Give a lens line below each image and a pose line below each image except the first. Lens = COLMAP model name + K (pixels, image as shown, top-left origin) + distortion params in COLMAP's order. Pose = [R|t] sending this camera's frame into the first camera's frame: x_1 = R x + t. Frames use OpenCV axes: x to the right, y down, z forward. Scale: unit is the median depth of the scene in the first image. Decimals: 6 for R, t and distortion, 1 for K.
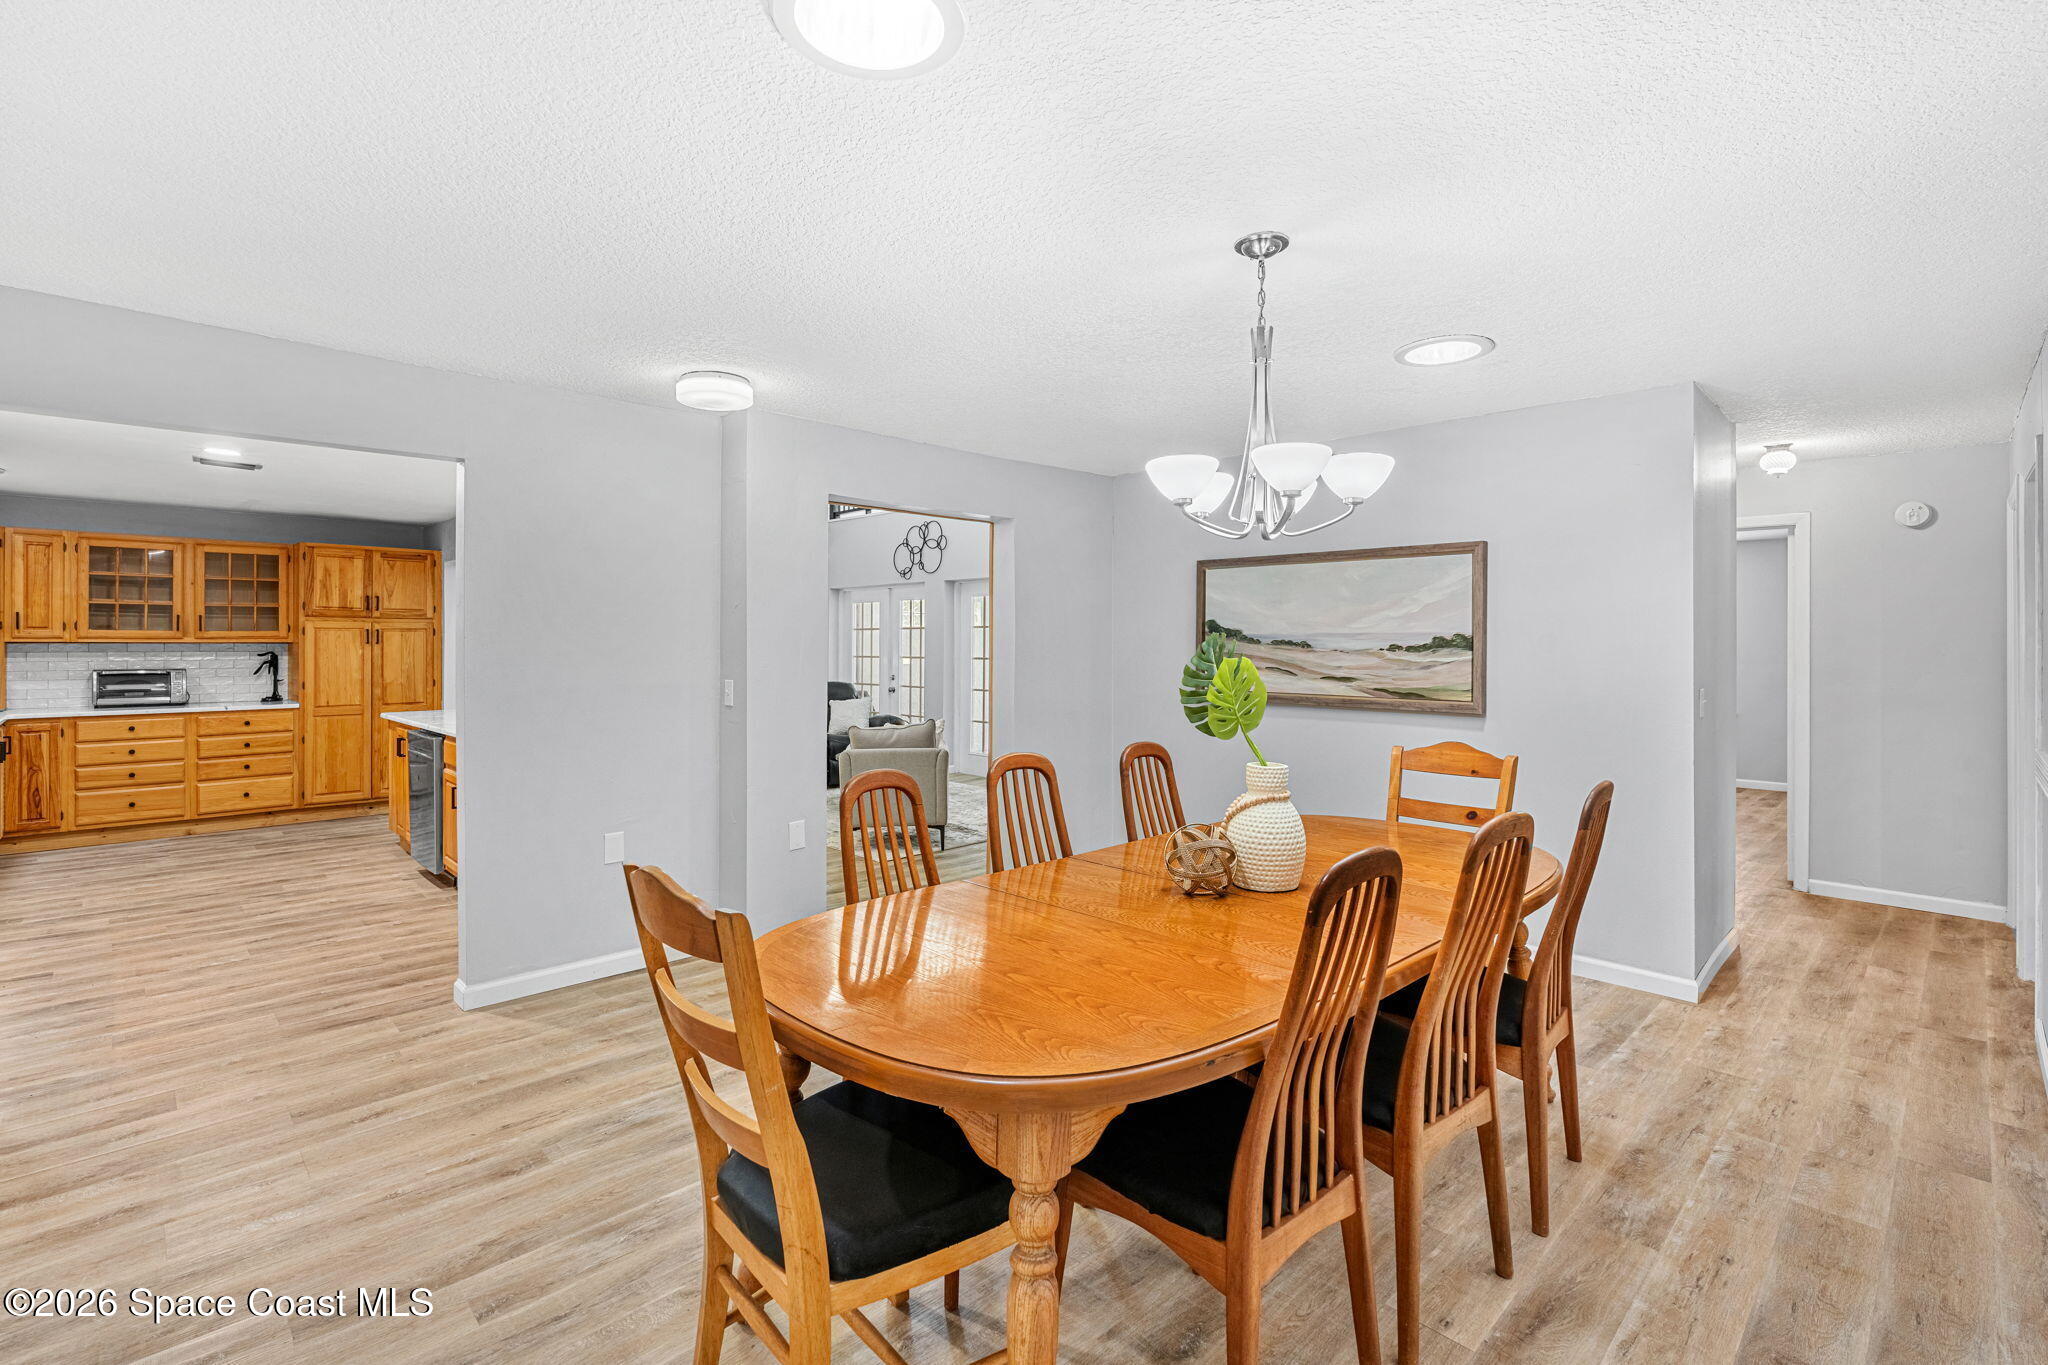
lens RADIAL K [[941.4, 0, 1026.6], [0, 941.4, 624.6], [0, 0, 1]] dist [0.002785, 0.000594]
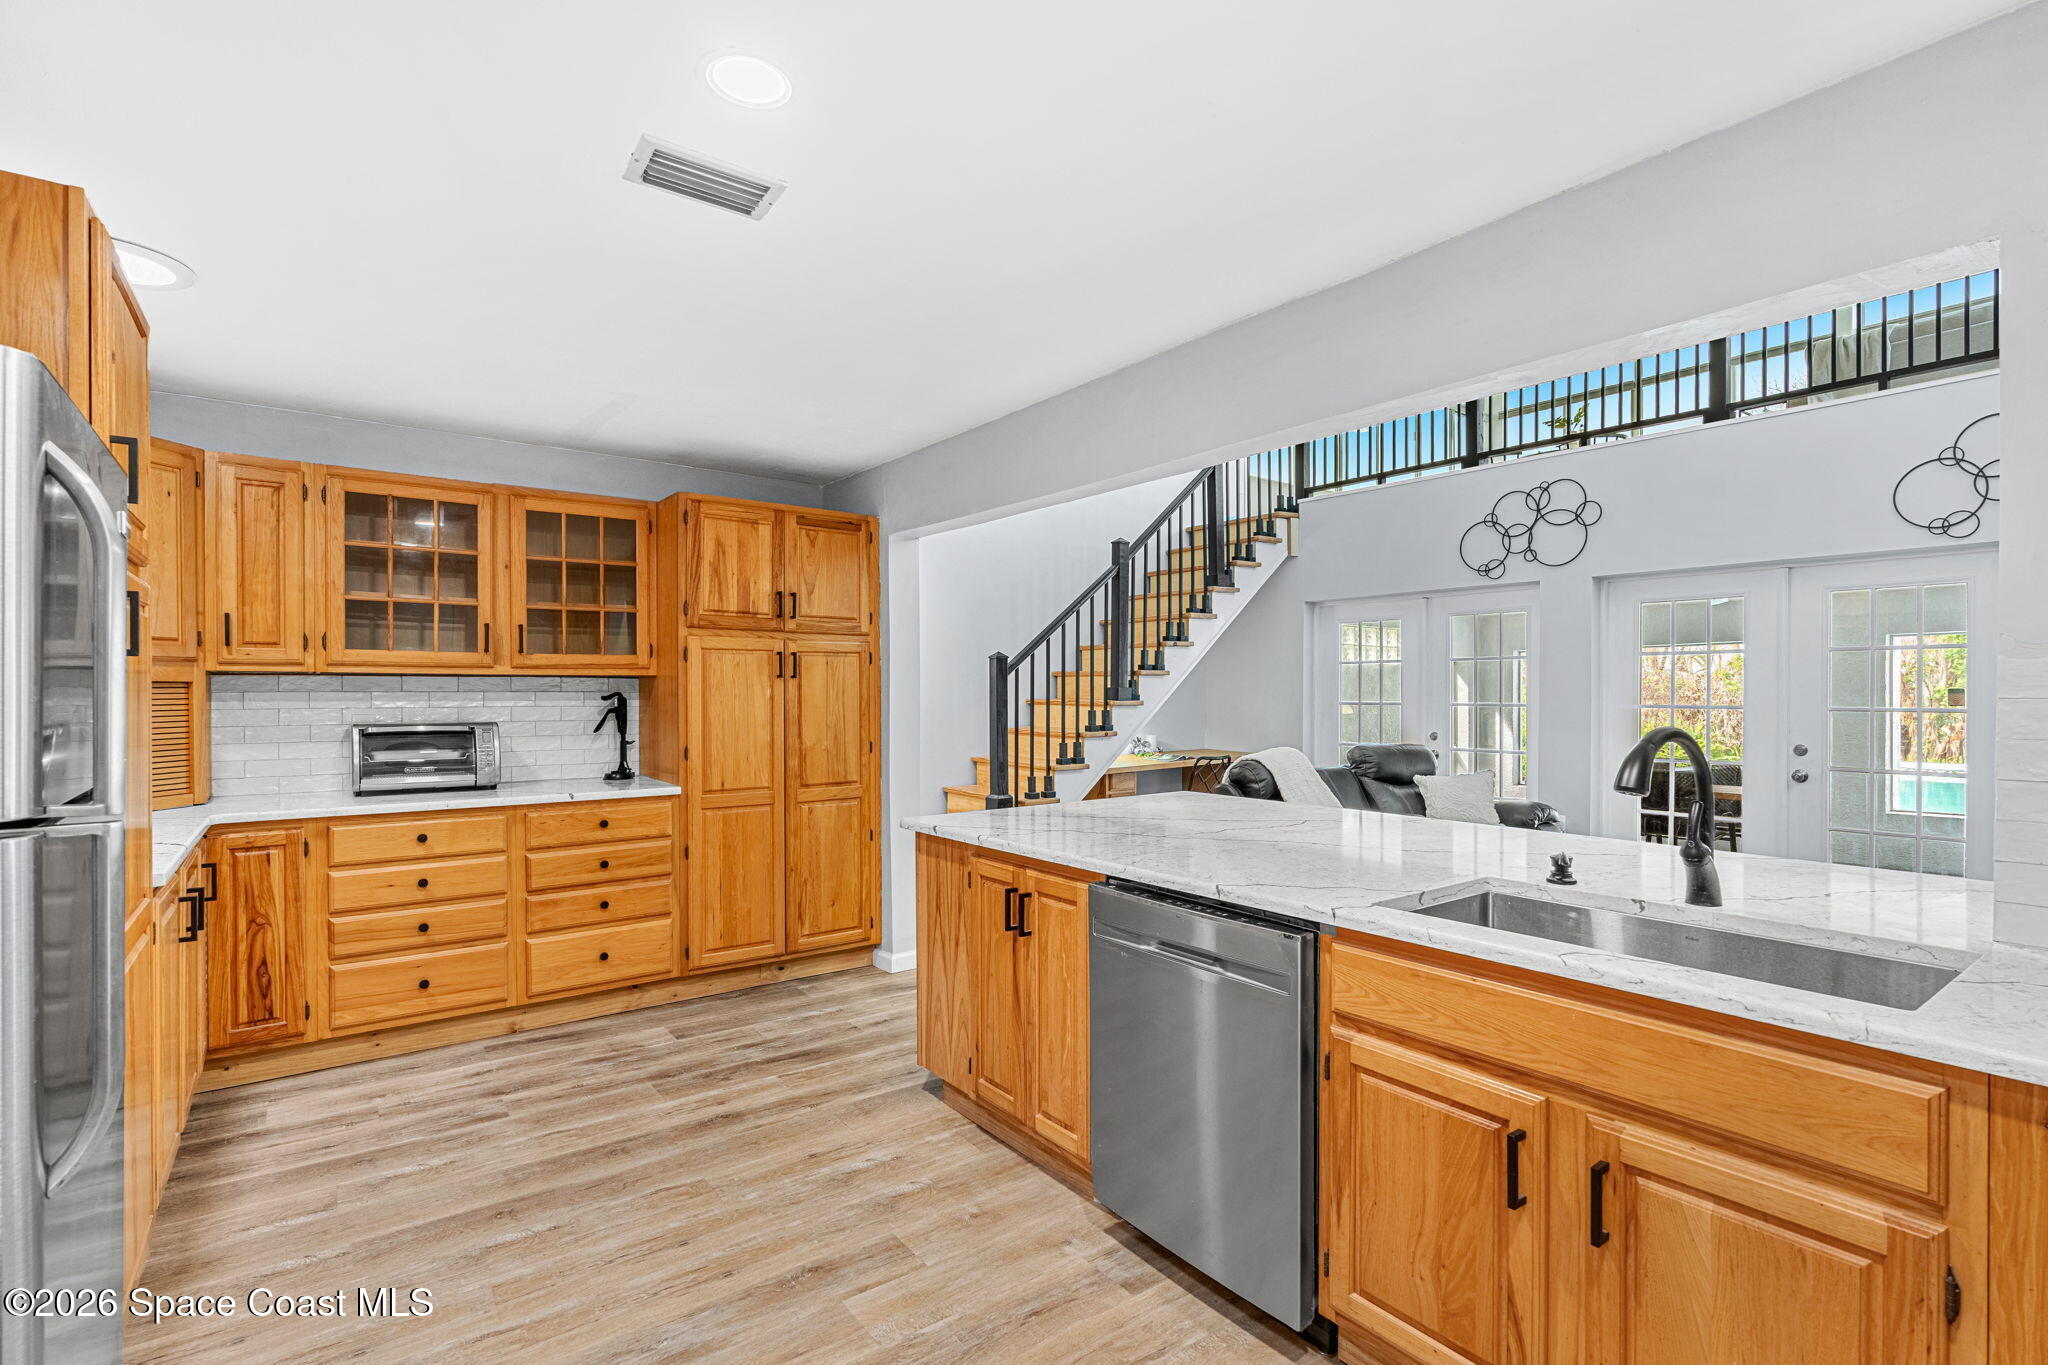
lens RADIAL K [[965.4, 0, 1024.0], [0, 965.4, 682.5], [0, 0, 1]] dist [-0.001034, 0.000145]
pose [[0.991023, -0.002534, -0.133667, -0.506749], [0.003519, 0.999968, 0.007137, 0.020581], [0.133645, -0.007543, 0.991001, 0.479517]]
